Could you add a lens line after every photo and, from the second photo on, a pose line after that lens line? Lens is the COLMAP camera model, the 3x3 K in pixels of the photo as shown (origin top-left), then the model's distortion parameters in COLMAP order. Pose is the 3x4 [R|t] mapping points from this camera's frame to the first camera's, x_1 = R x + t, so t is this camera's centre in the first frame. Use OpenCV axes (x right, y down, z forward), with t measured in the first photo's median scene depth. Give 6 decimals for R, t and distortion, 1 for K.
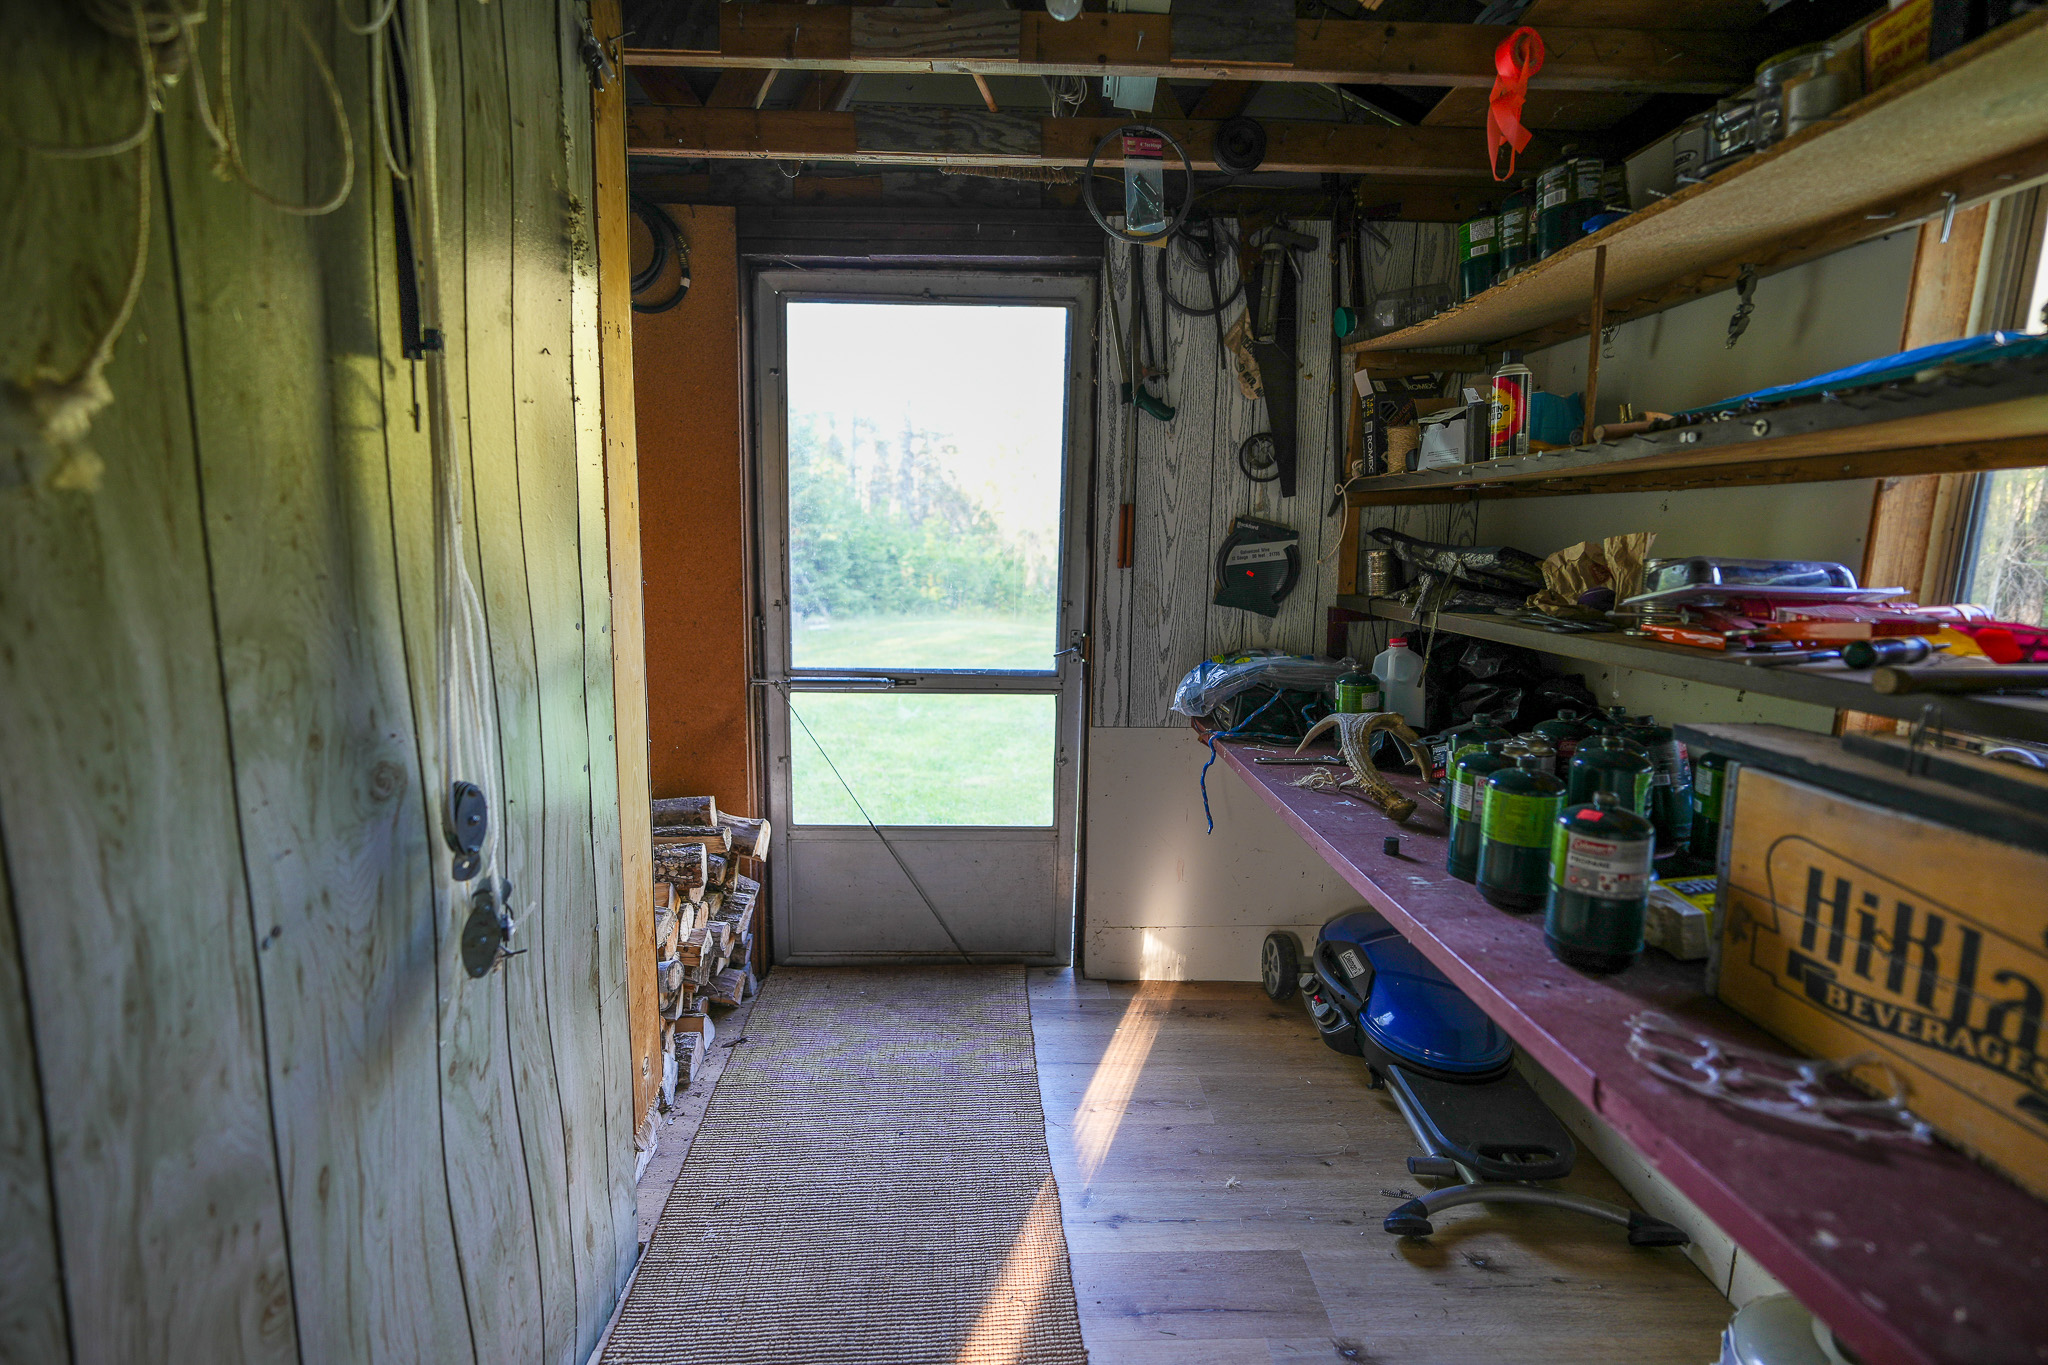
lens RADIAL K [[903.9, 0, 1024.0], [0, 903.9, 682.5], [0, 0, 1]] dist [-0.017224, 0.006069]
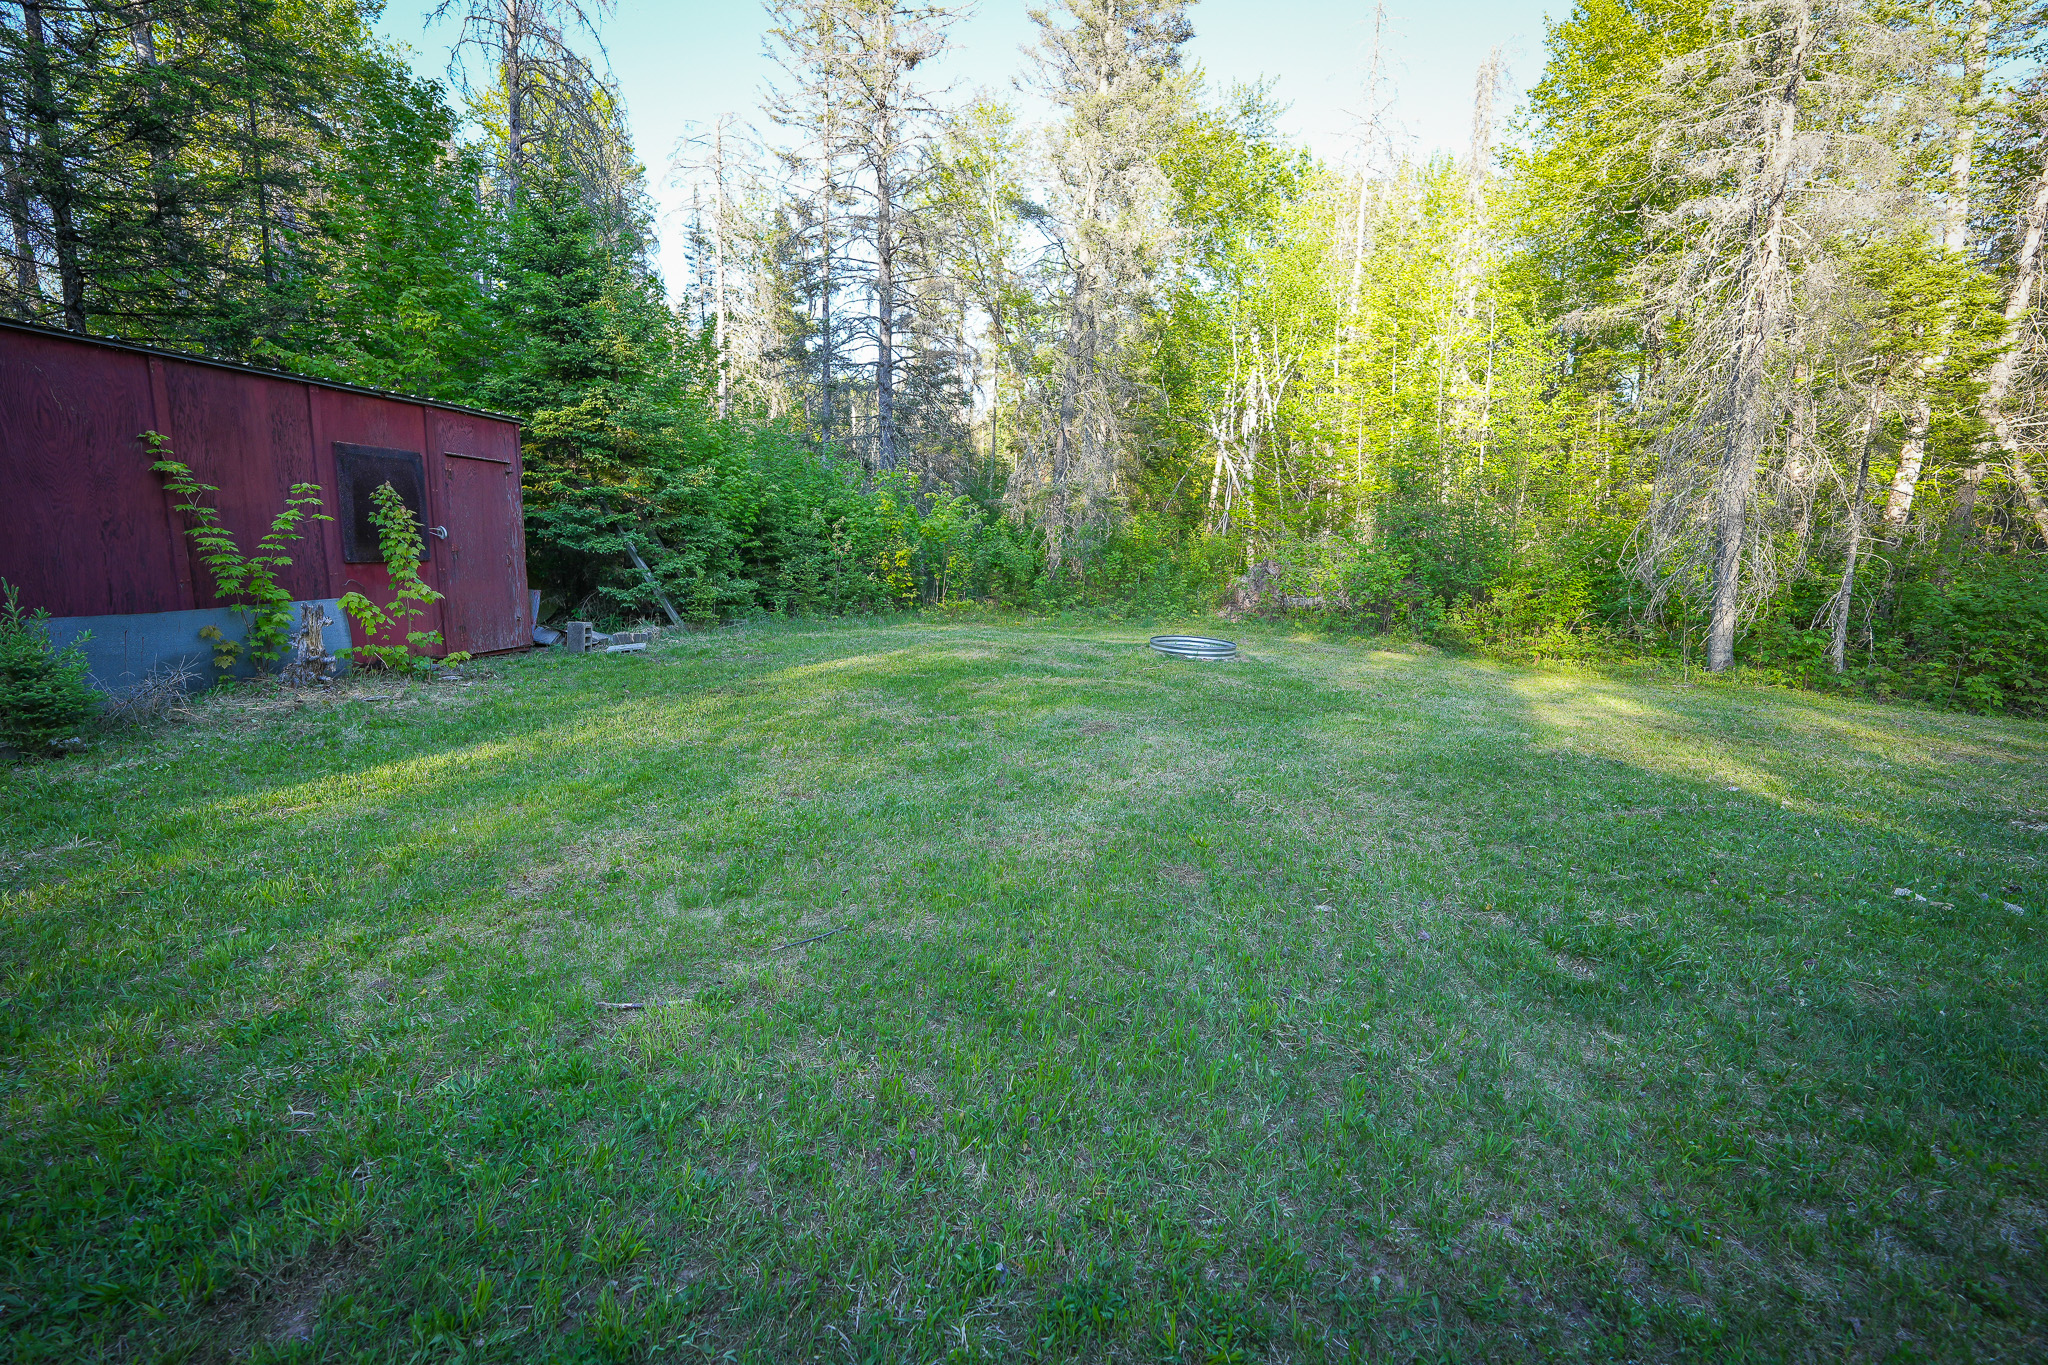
lens RADIAL K [[903.9, 0, 1024.0], [0, 903.9, 682.5], [0, 0, 1]] dist [-0.017224, 0.006069]
pose [[0.998585, 0.003714, -0.053041, 0.038104], [-0.002834, 0.999857, 0.016663, -0.043004], [0.053095, -0.016489, 0.998453, 0.402488]]
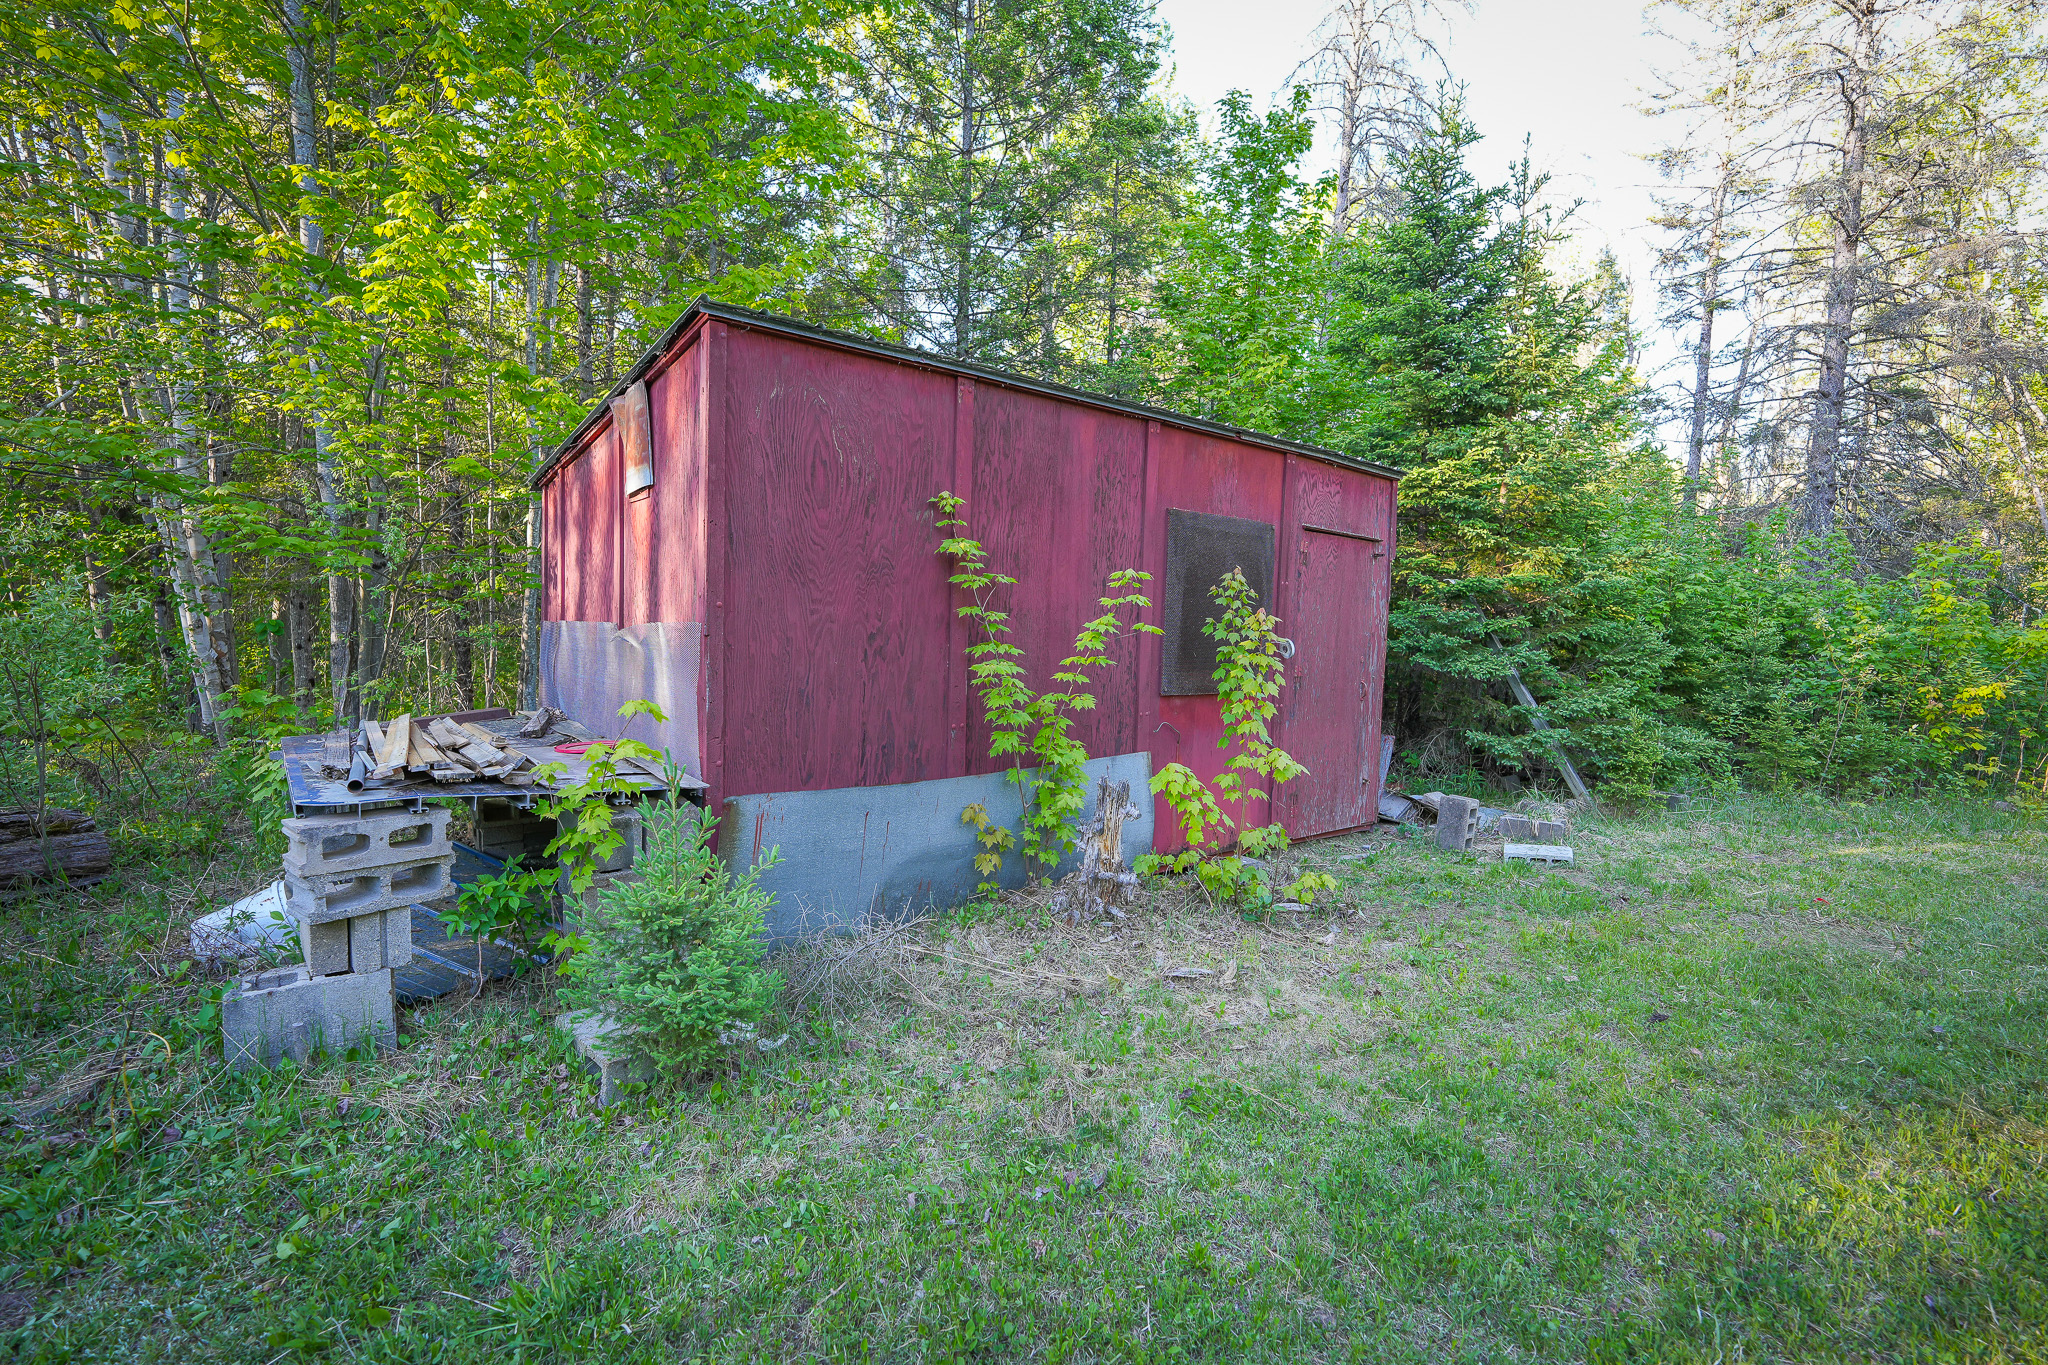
lens RADIAL K [[903.9, 0, 1024.0], [0, 903.9, 682.5], [0, 0, 1]] dist [-0.017224, 0.006069]
pose [[0.690748, 0.051015, -0.721293, -0.110761], [-0.117656, 0.992144, -0.042503, -0.073672], [0.713459, 0.114223, 0.691324, 0.563151]]
